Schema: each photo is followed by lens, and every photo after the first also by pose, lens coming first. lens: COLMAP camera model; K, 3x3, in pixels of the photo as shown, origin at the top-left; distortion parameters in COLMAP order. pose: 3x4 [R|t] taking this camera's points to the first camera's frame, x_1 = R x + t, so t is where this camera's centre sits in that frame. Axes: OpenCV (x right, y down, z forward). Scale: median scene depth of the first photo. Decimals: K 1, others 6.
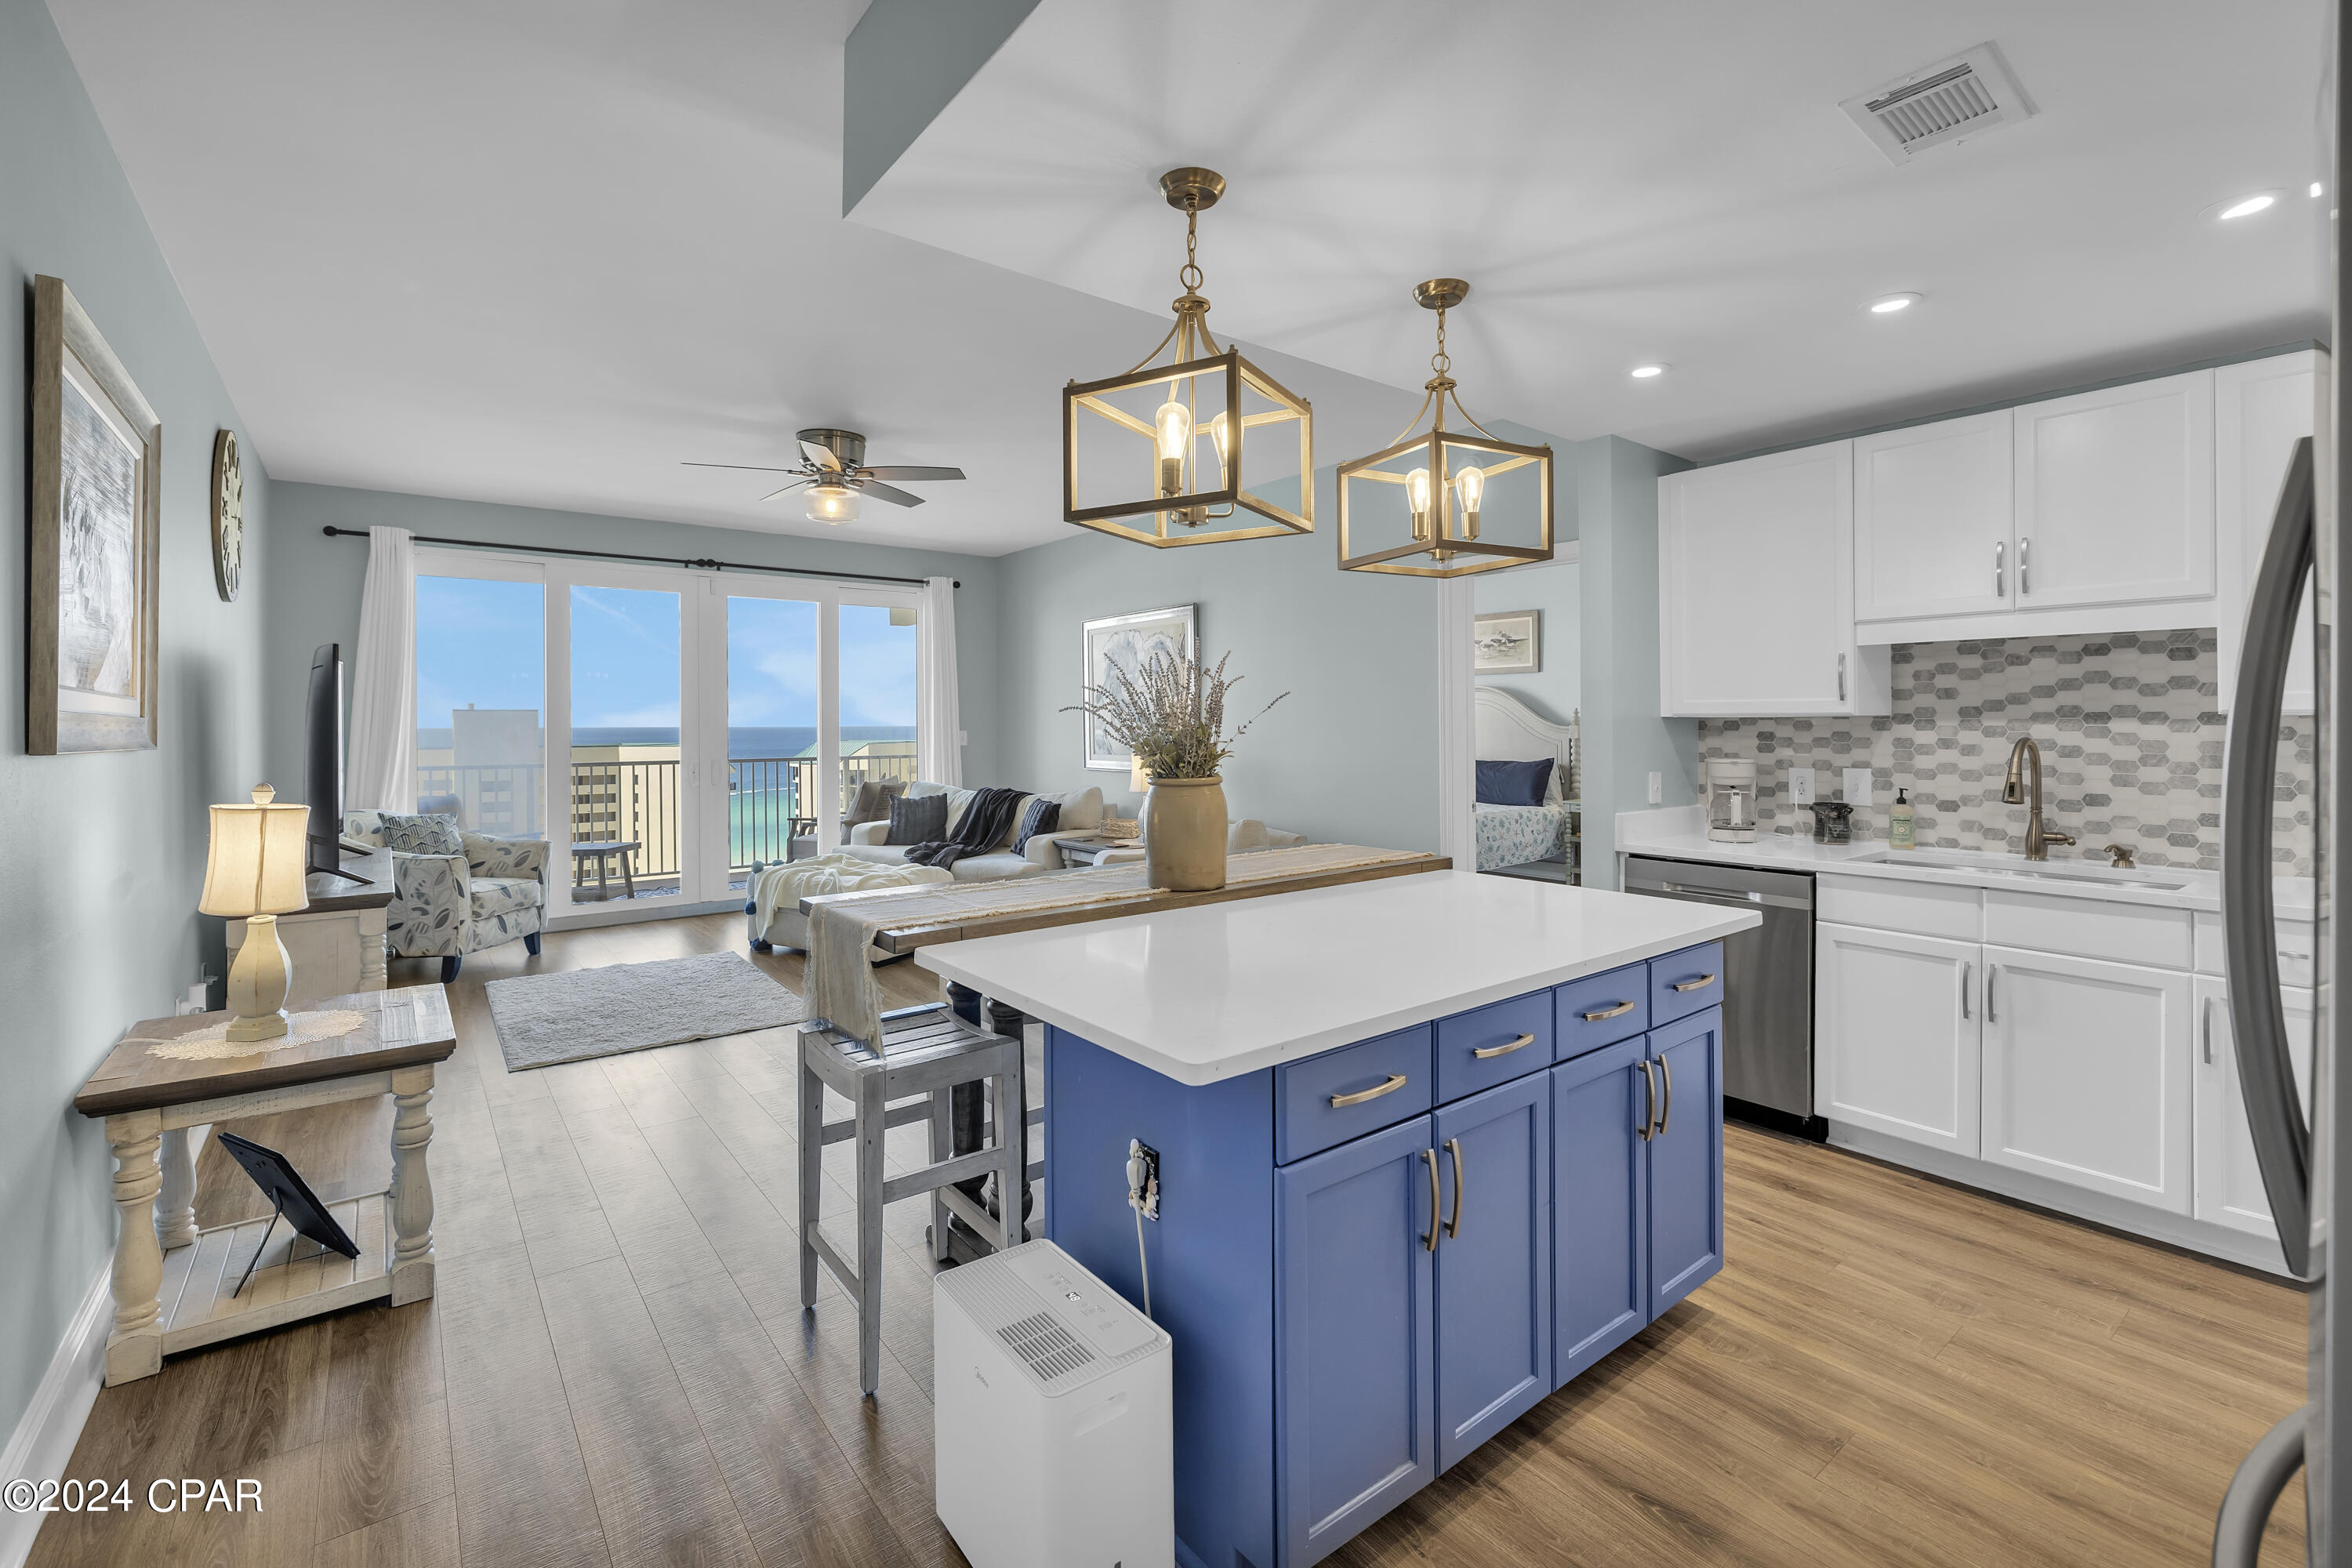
lens RADIAL K [[1027.1, 0, 1176.4], [0, 1027.1, 718.8], [0, 0, 1]] dist [0.005019, -0.001015]
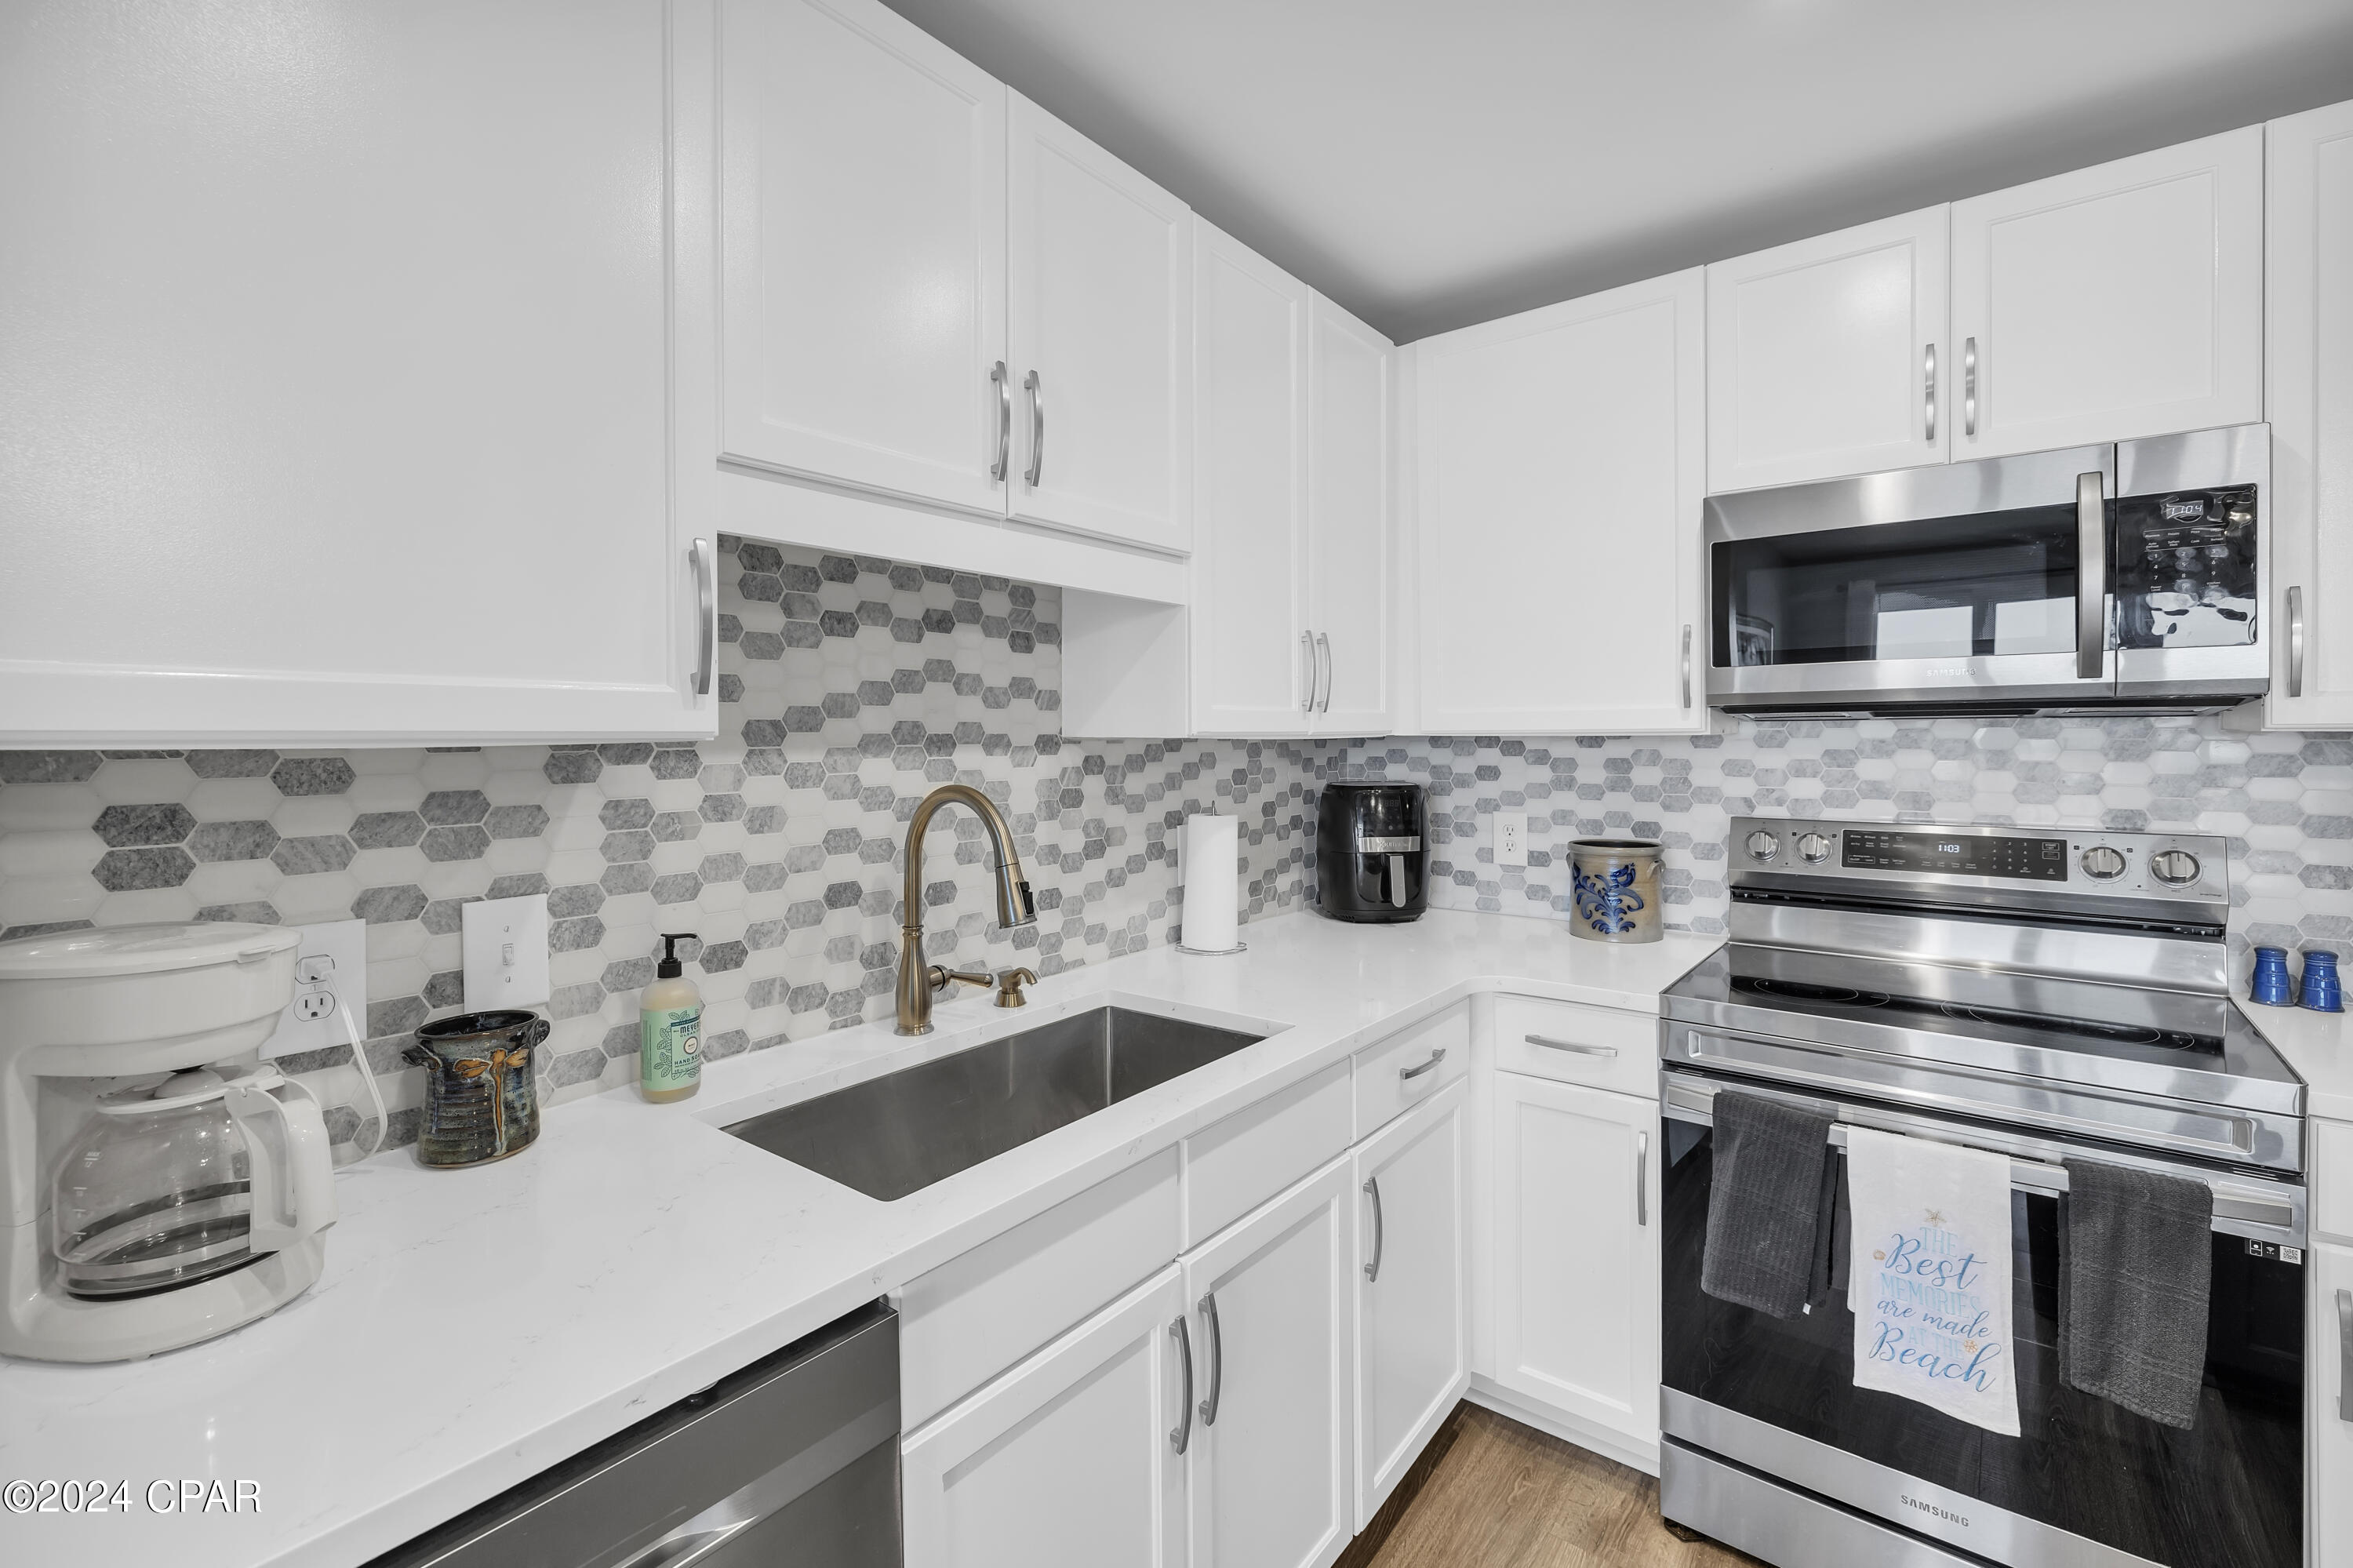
lens RADIAL K [[1027.5, 0, 1188.7], [0, 1027.5, 743.5], [0, 0, 1]] dist [0.005019, -0.001015]
pose [[-0.251293, -0.004212, 0.967902, 0.300337], [0.003441, 0.999980, 0.005246, -0.003703], [-0.967905, 0.004649, -0.251274, 0.933850]]
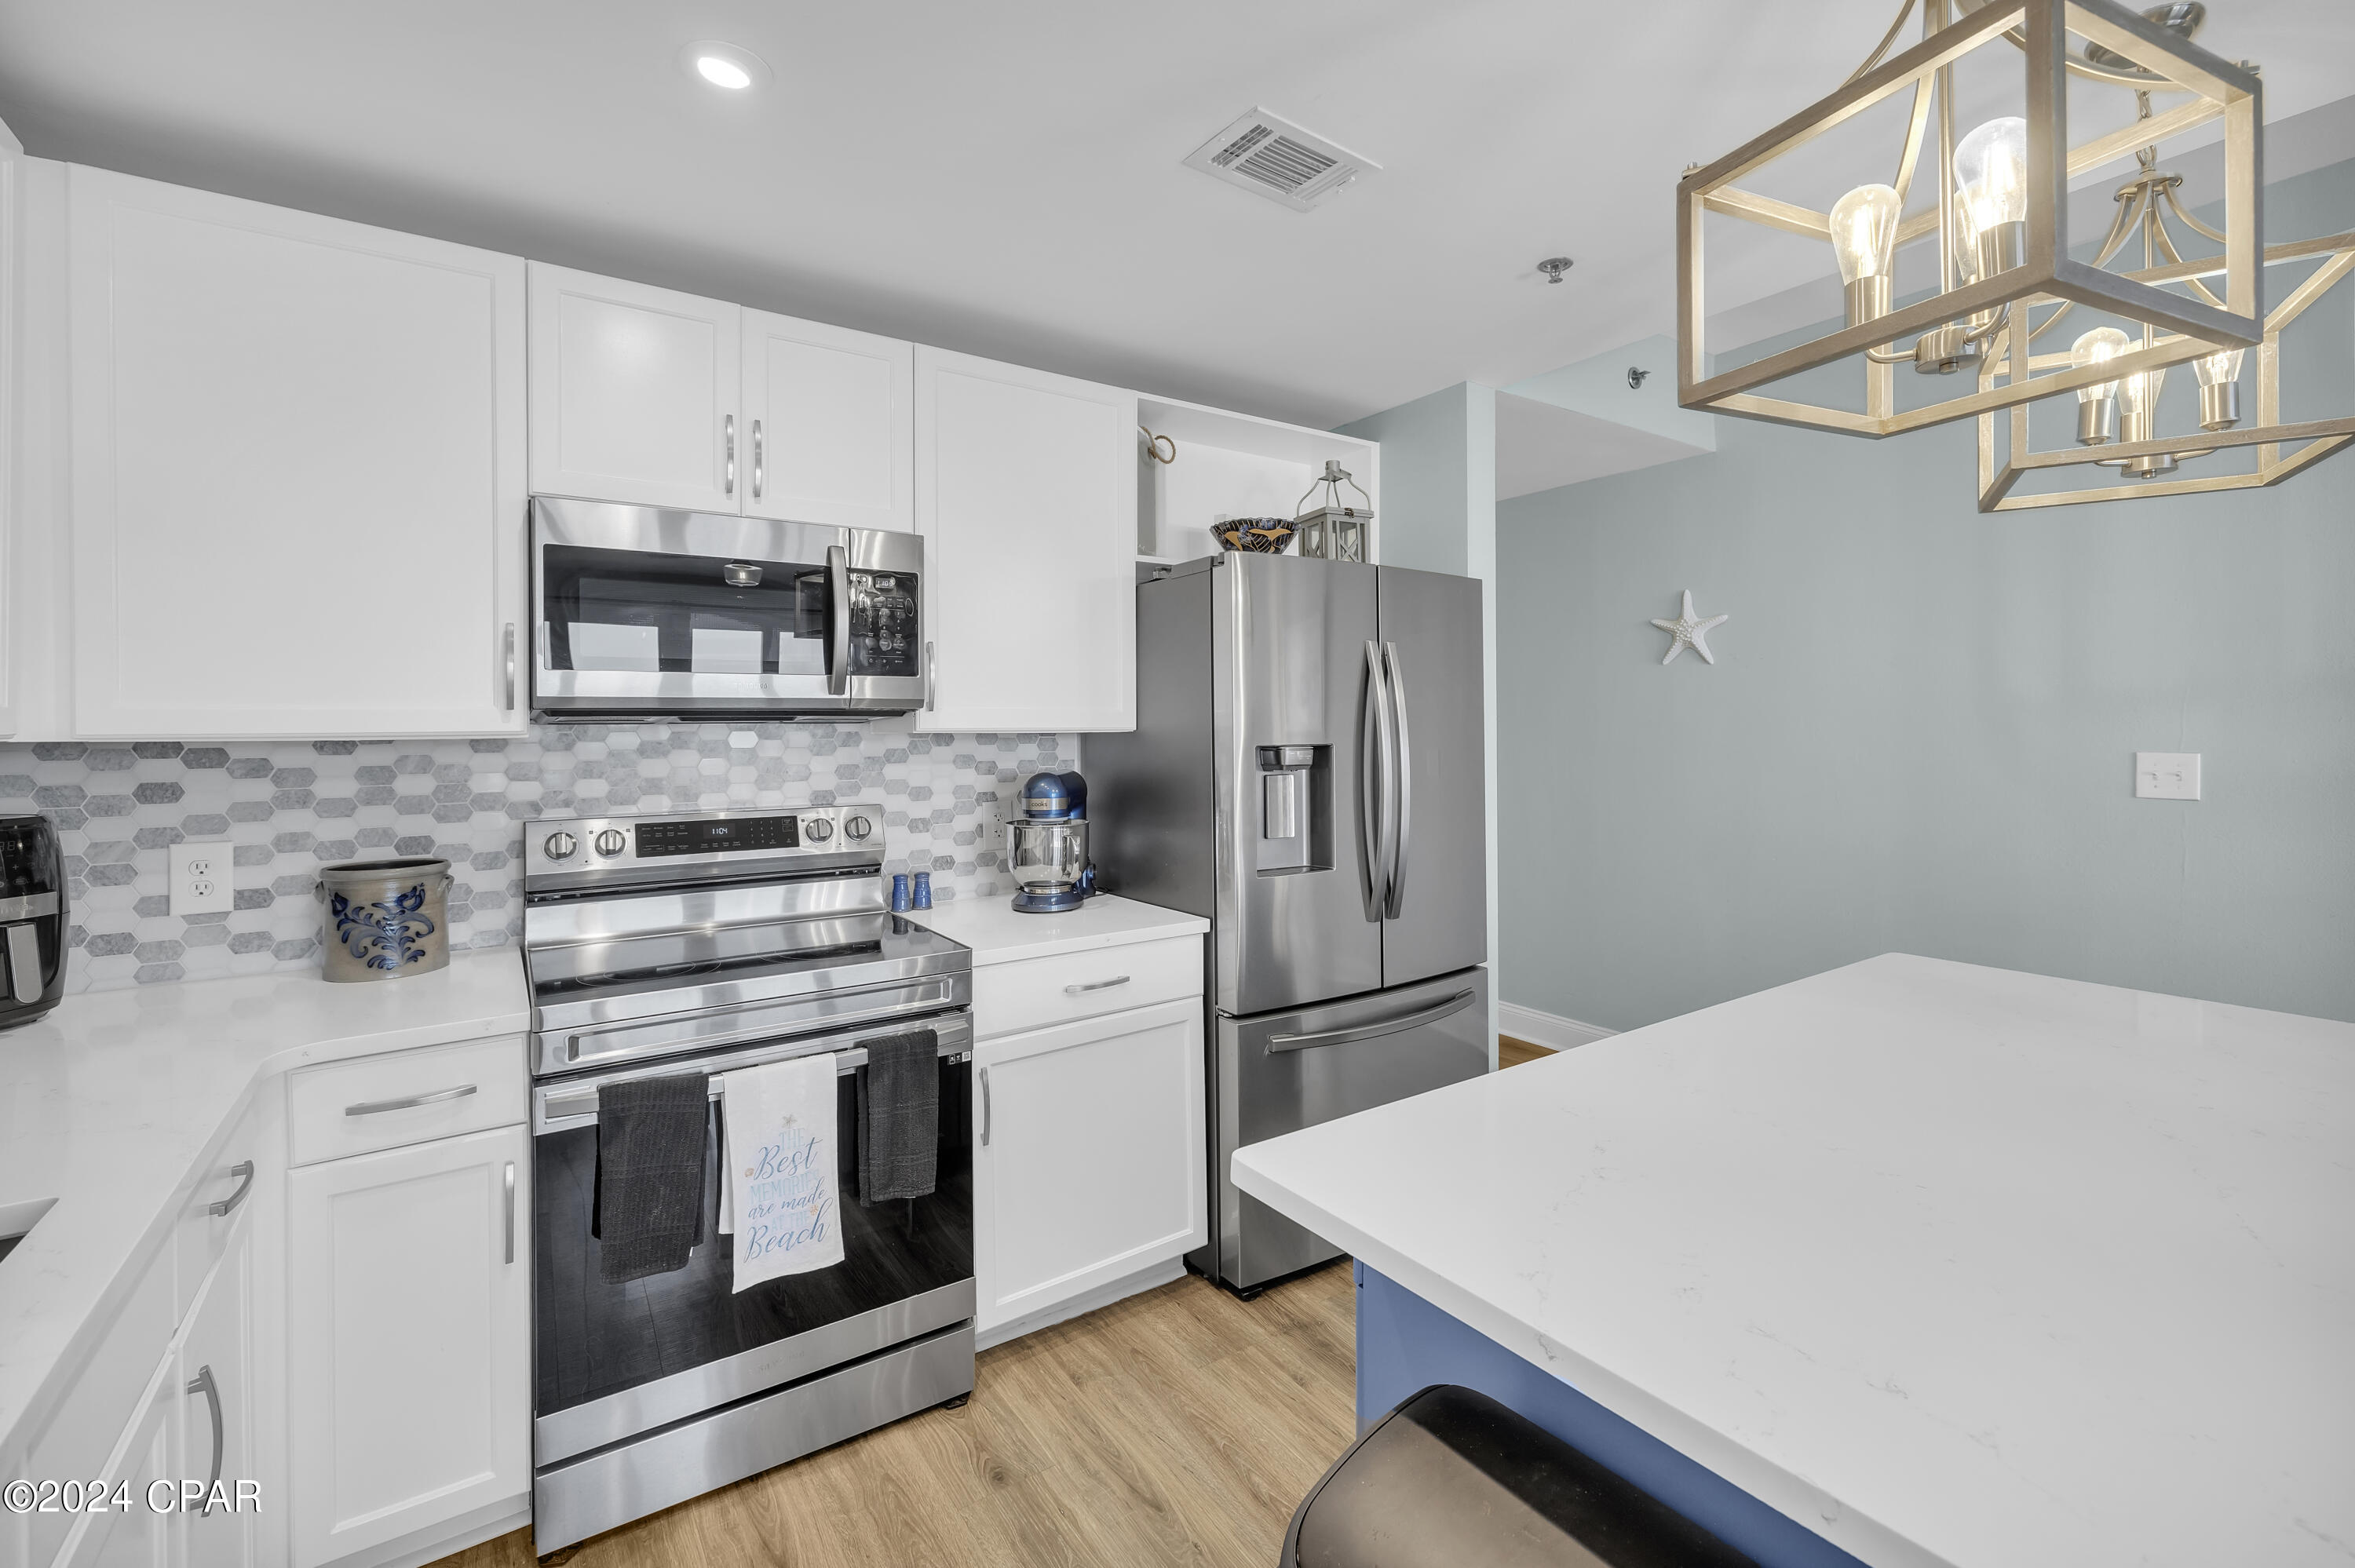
lens RADIAL K [[1028.2, 0, 1184.1], [0, 1028.2, 723.0], [0, 0, 1]] dist [0.005019, -0.001015]
pose [[-0.998161, 0.012646, 0.059278, 0.397067], [0.012046, 0.999873, -0.010471, -0.002293], [-0.059403, -0.009738, -0.998187, 1.051782]]
